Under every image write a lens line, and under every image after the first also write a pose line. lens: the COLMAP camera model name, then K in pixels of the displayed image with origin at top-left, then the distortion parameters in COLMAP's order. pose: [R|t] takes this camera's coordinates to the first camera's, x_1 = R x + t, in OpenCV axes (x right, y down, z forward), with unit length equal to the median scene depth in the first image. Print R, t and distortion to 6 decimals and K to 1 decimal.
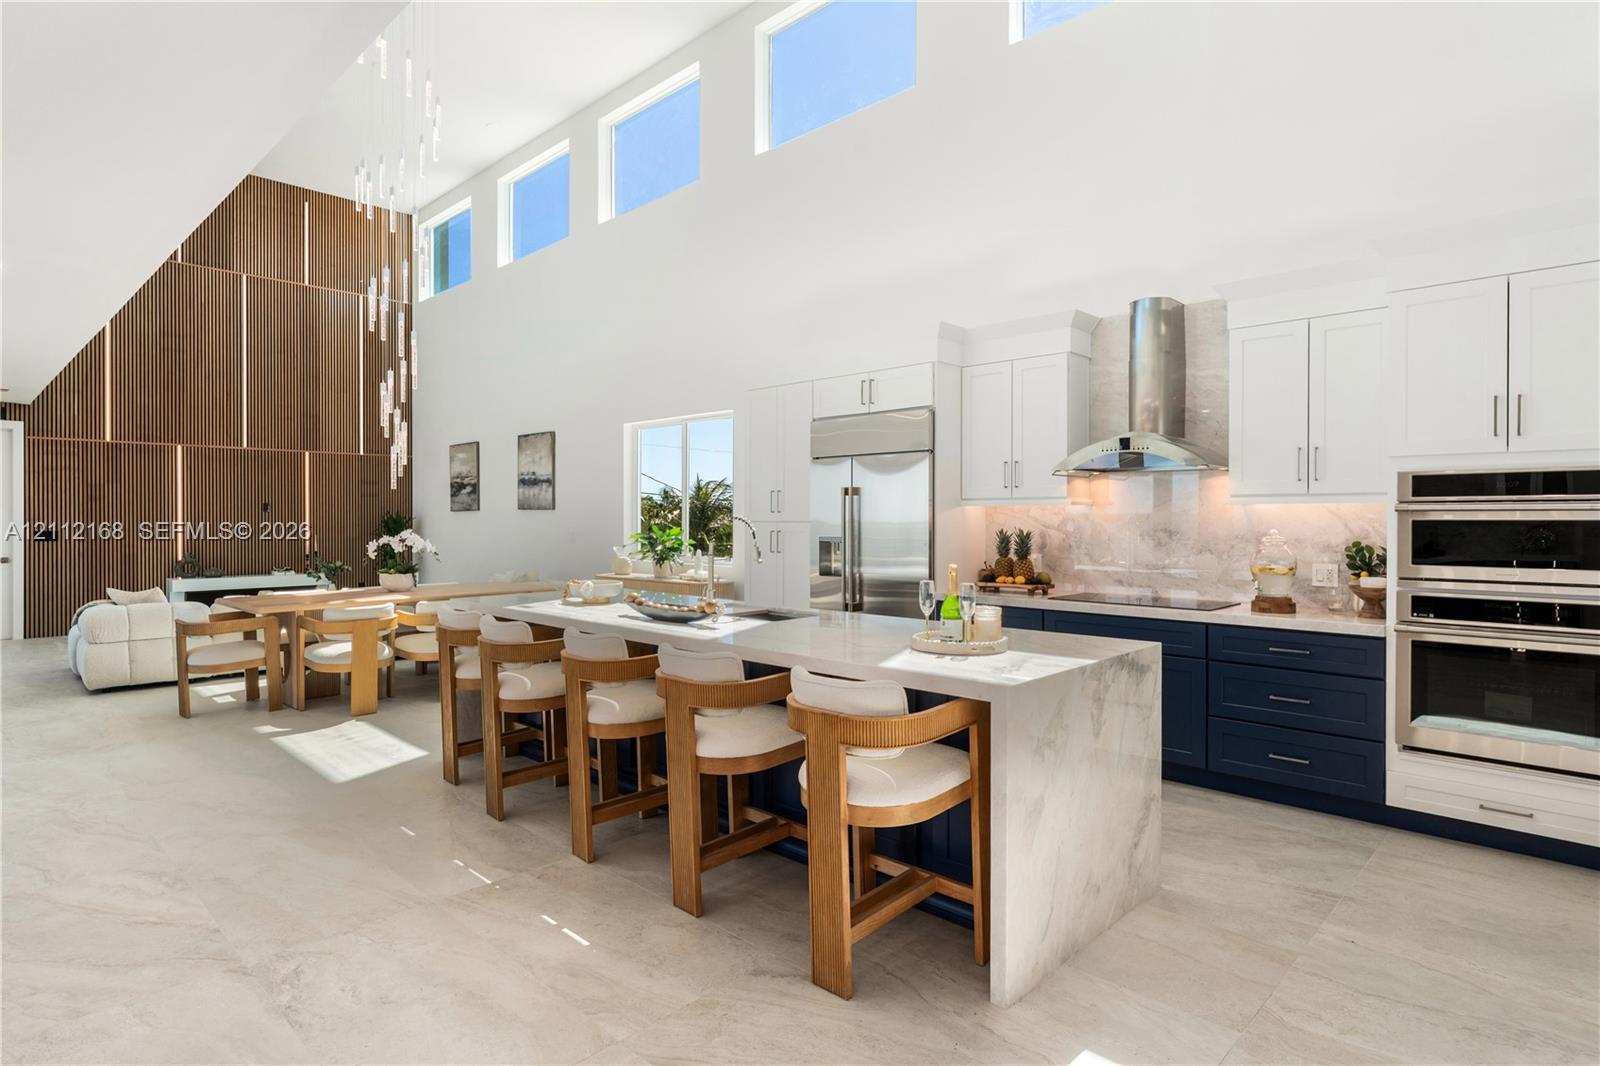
lens RADIAL K [[845.1, 0, 798.9], [0, 845.1, 521.5], [0, 0, 1]] dist [-0.000199, -0.000611]
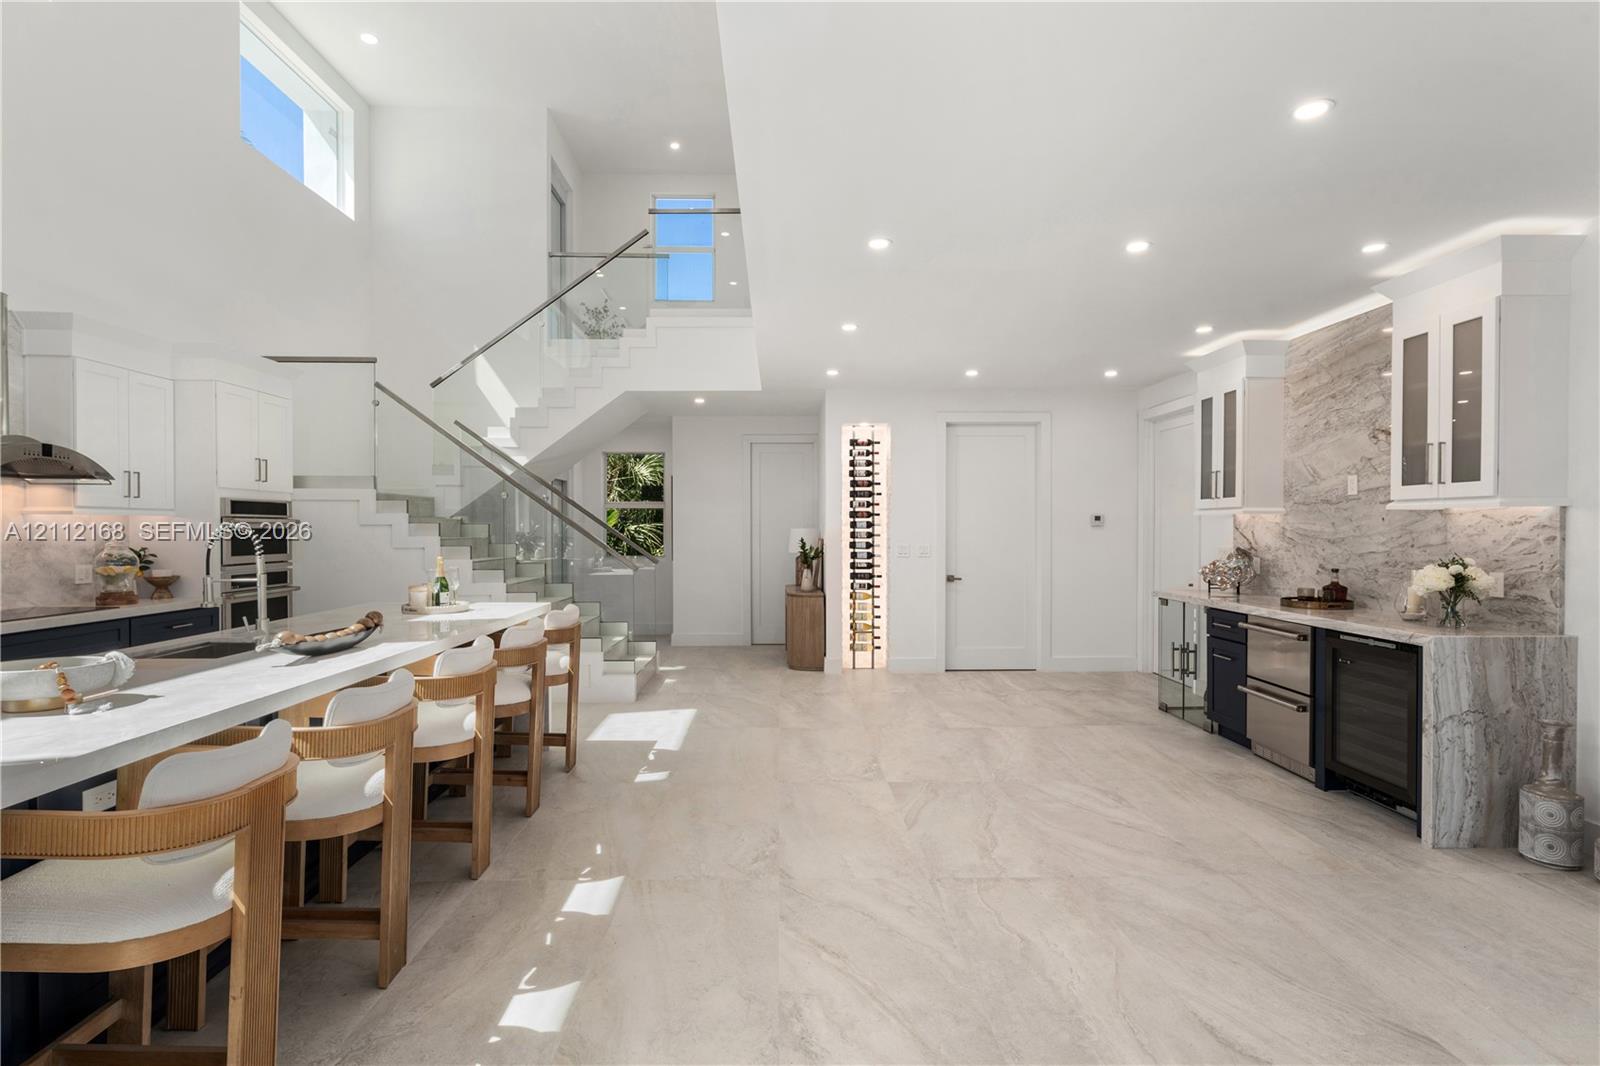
lens RADIAL K [[792.0, 0, 794.7], [0, 792.0, 535.9], [0, 0, 1]] dist [-0.001400, -0.000065]
pose [[-0.708833, -0.006772, 0.705344, -0.673477], [0.002785, 0.999919, 0.012400, -0.001957], [-0.705371, 0.010754, -0.708756, 0.813646]]
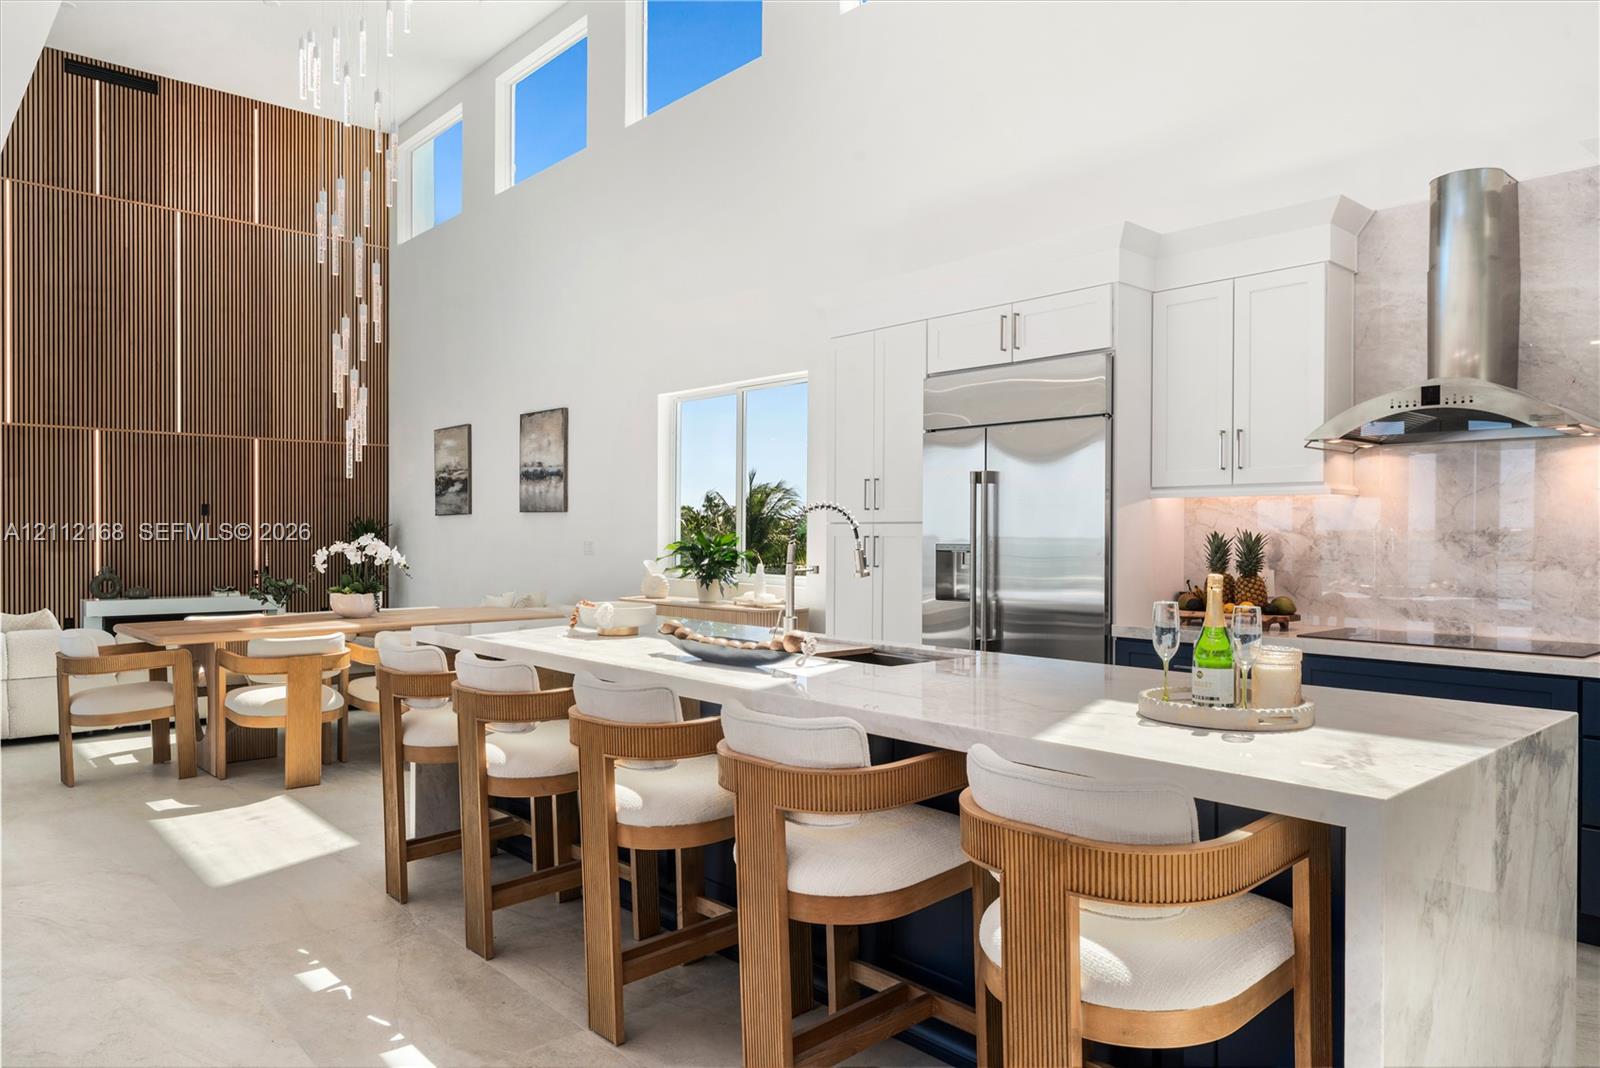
lens RADIAL K [[1055.7, 0, 795.2], [0, 1055.7, 539.7], [0, 0, 1]] dist [0.002144, 0.000277]
pose [[0.997243, 0.004089, -0.074099, -0.027584], [-0.003957, 0.999990, 0.001917, 0.013858], [0.074106, -0.001618, 0.997249, 0.129518]]
